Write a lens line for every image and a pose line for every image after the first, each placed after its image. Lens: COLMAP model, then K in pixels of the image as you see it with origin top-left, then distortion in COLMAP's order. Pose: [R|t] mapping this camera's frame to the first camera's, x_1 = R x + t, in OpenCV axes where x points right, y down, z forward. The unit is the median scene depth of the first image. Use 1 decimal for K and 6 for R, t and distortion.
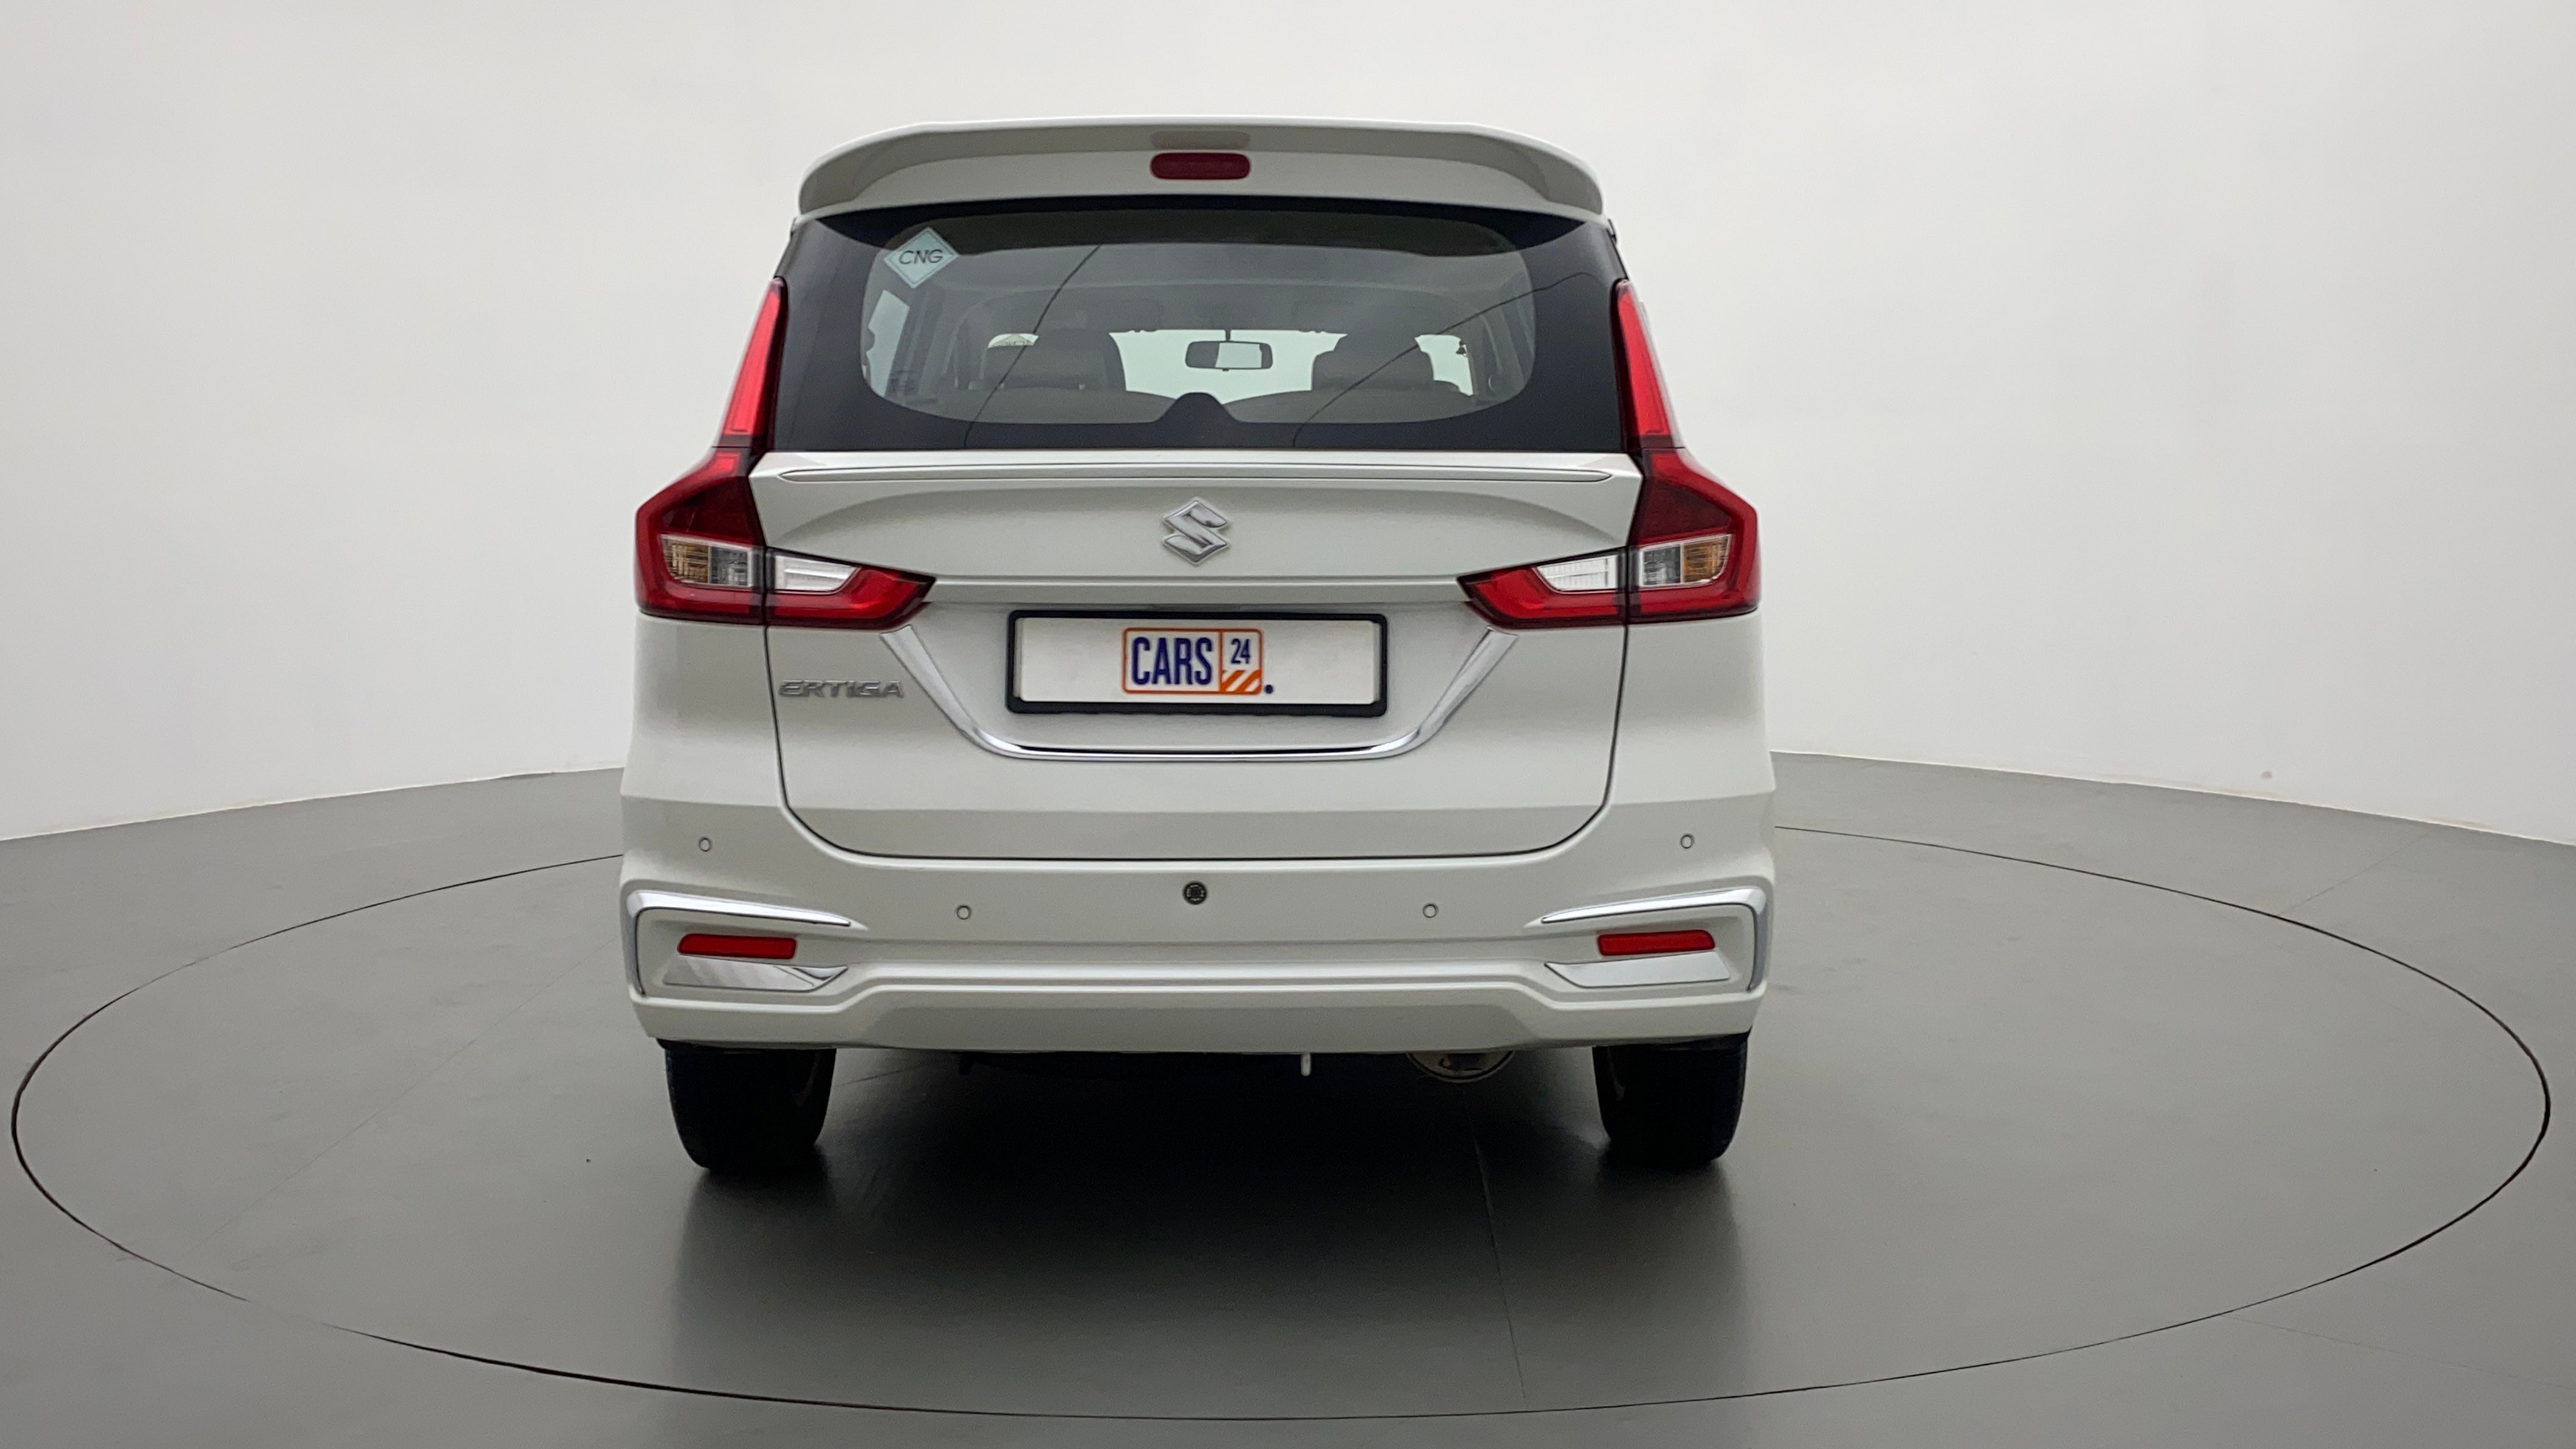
lens RADIAL K [[2625.7, 0, 1287.6], [0, 2625.7, 664.5], [0, 0, 1]] dist [0.208806, -1.023254]
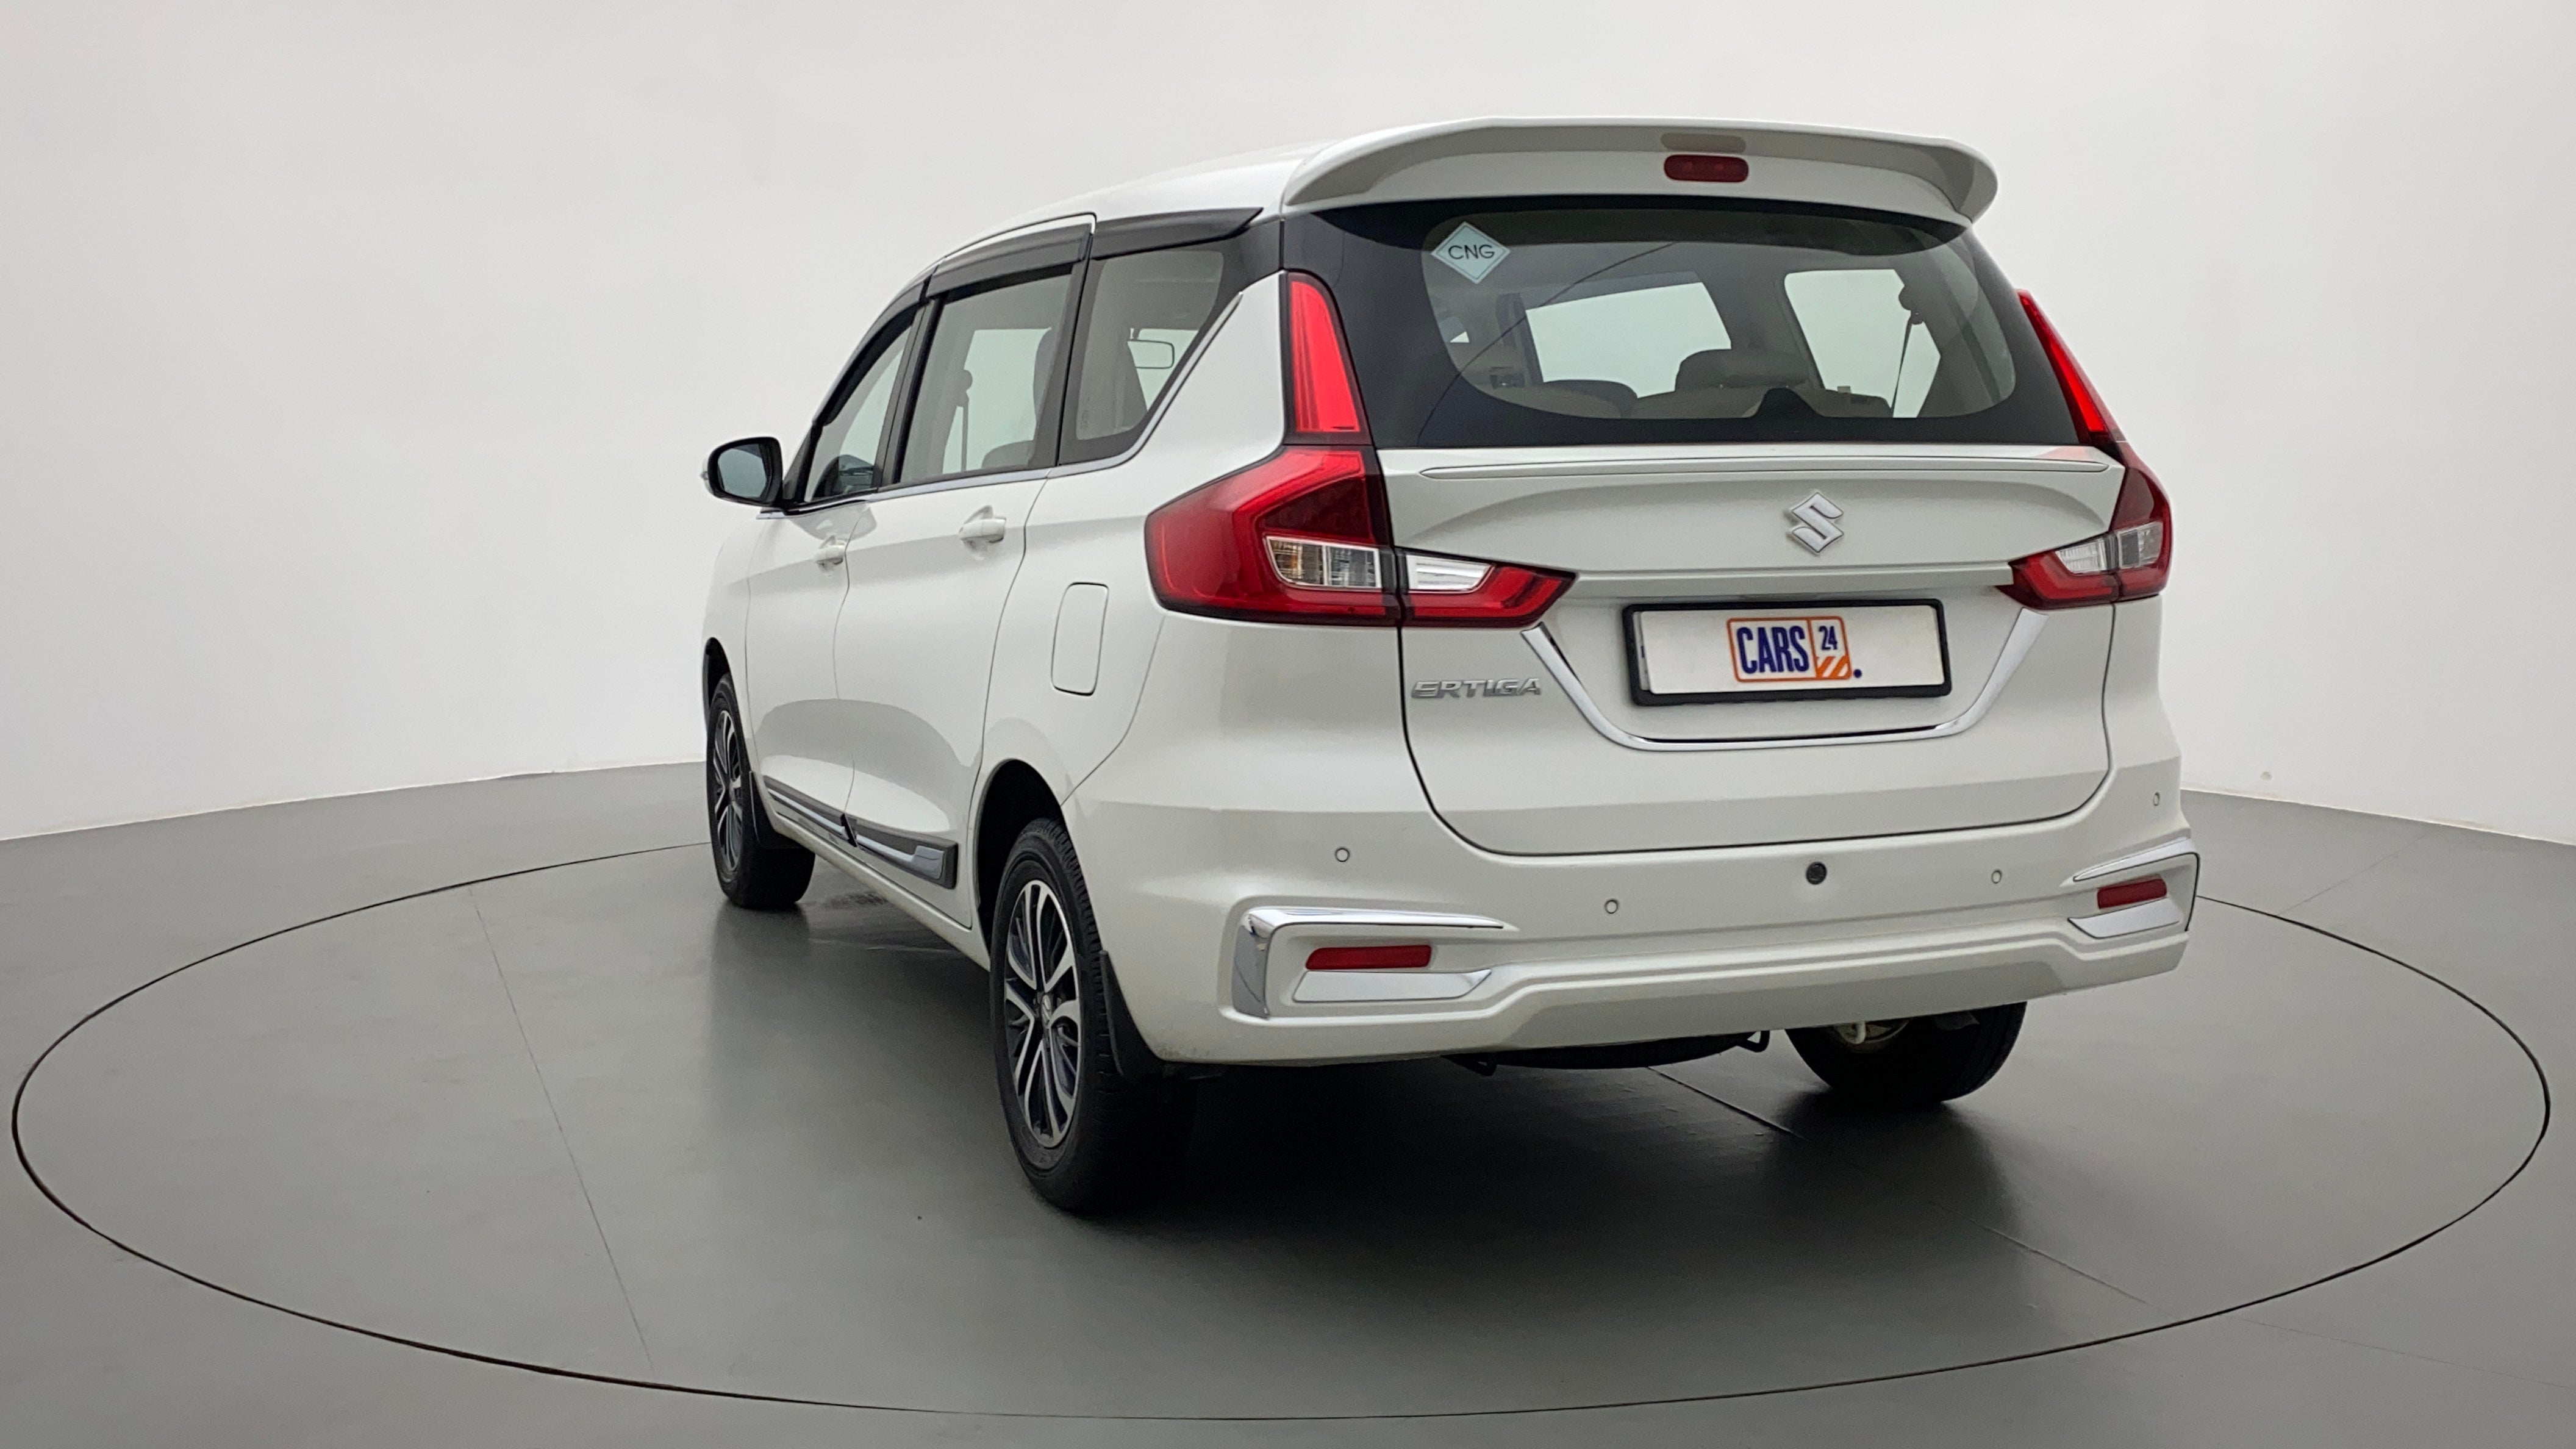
lens RADIAL K [[2625.7, 0, 1287.6], [0, 2625.7, 664.5], [0, 0, 1]] dist [0.208806, -1.023254]
pose [[0.925912, -0.034520, 0.376158, -0.606337], [0.034851, 0.999375, 0.005927, -0.008207], [-0.376127, 0.007622, 0.926537, 0.114888]]
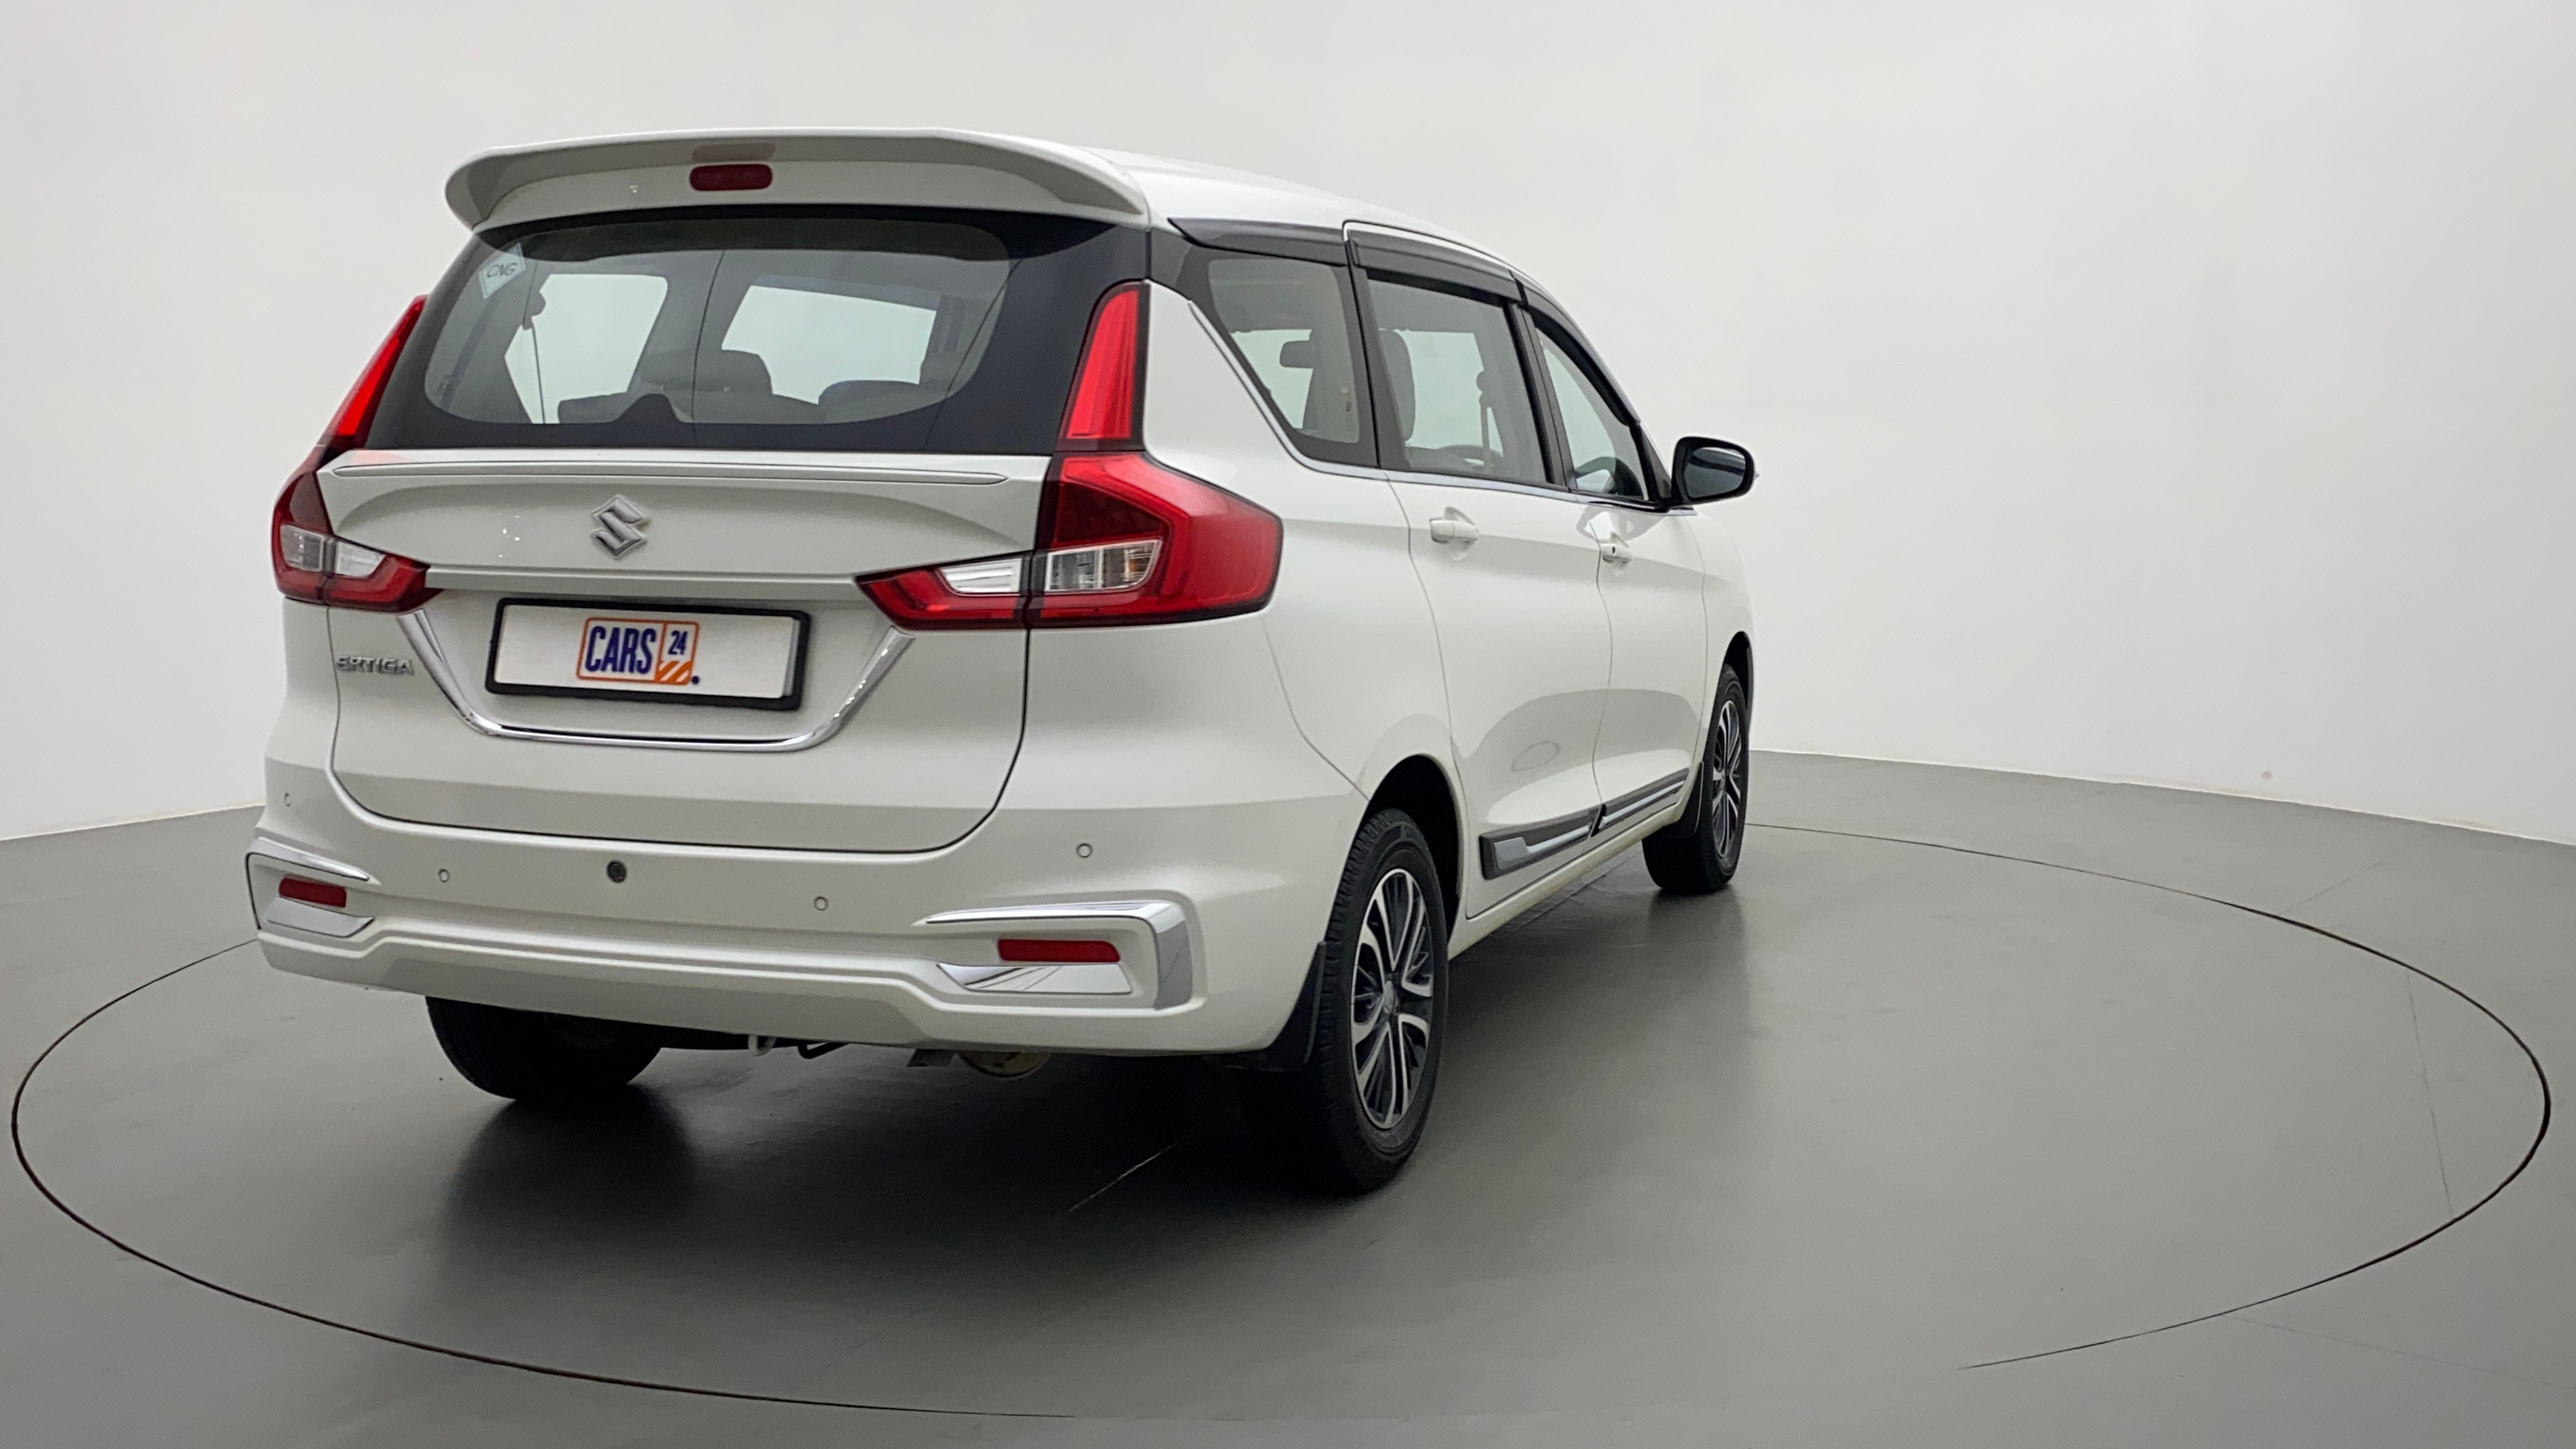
lens RADIAL K [[2625.7, 0, 1287.6], [0, 2625.7, 664.5], [0, 0, 1]] dist [0.208806, -1.023254]
pose [[0.927289, 0.034859, -0.372721, 0.595842], [-0.034491, 0.999376, 0.007658, -0.012762], [0.372755, 0.005754, 0.927912, 0.117496]]
